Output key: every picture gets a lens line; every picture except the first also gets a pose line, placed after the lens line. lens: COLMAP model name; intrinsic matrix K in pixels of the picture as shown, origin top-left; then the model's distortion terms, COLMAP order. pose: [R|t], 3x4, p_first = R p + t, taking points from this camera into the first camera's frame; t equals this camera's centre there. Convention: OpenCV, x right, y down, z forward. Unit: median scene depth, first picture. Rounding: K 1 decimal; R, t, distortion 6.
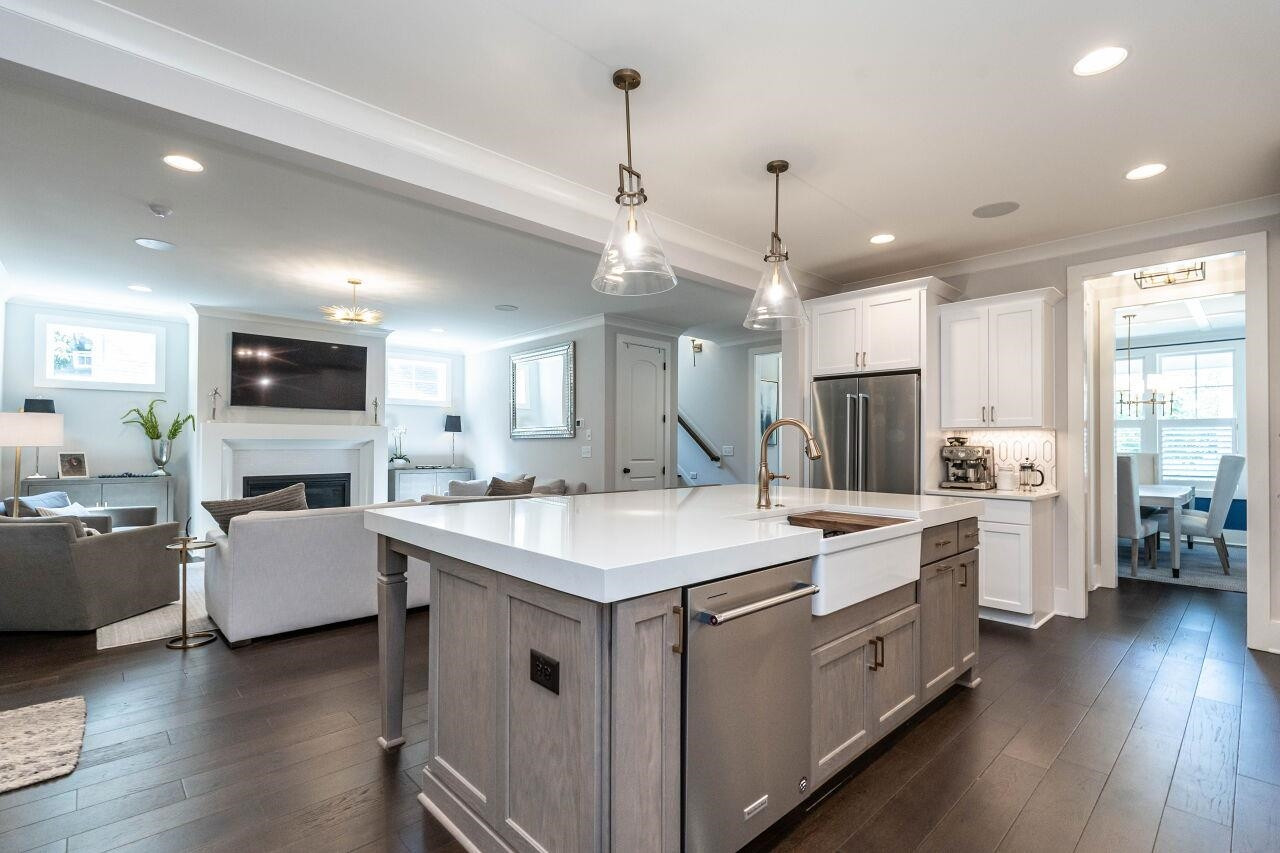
lens RADIAL K [[603.7, 0, 639.2], [0, 603.7, 433.2], [0, 0, 1]] dist [0.000096, 0.004856]
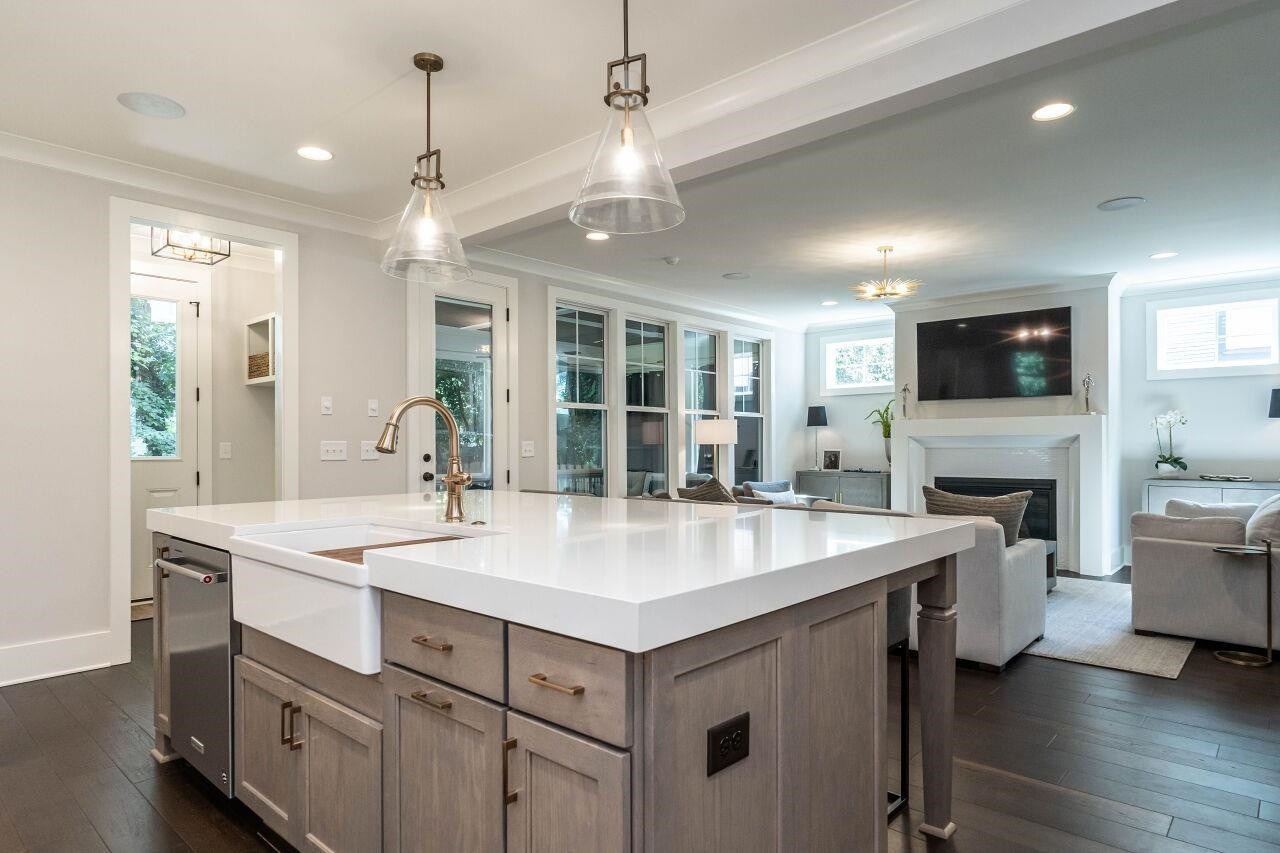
lens RADIAL K [[731.6, 0, 640.5], [0, 731.6, 437.8], [0, 0, 1]] dist [0.005563, -0.001009]
pose [[0.098210, -0.015216, -0.995049, 0.427146], [0.017061, 0.999762, -0.013605, 0.020546], [0.995019, -0.015640, 0.098446, 0.448630]]
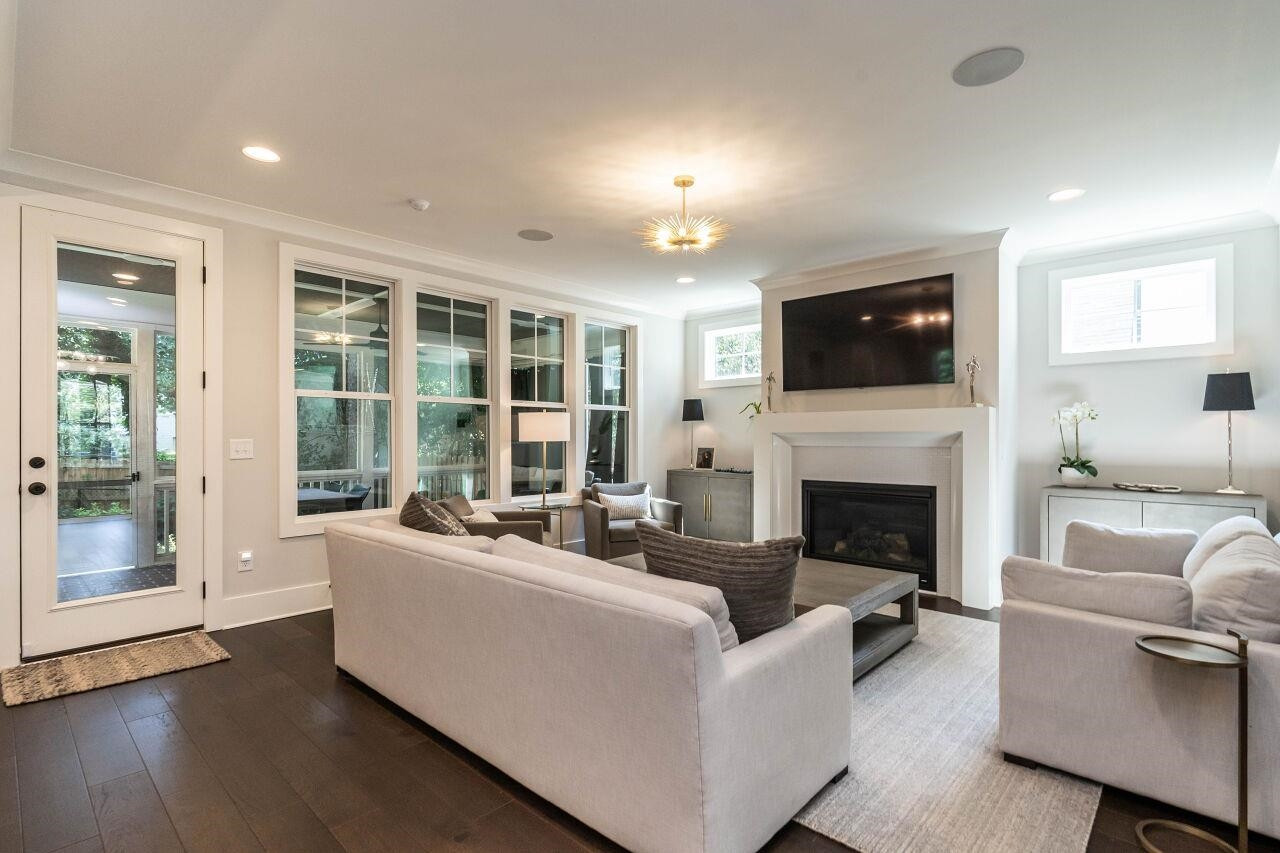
lens RADIAL K [[603.7, 0, 635.5], [0, 603.7, 433.8], [0, 0, 1]] dist [0.000096, 0.004856]
pose [[0.080036, -0.009984, -0.996742, 0.125209], [0.014587, 0.999854, -0.008844, 0.015633], [0.996685, -0.013832, 0.080170, 0.730467]]
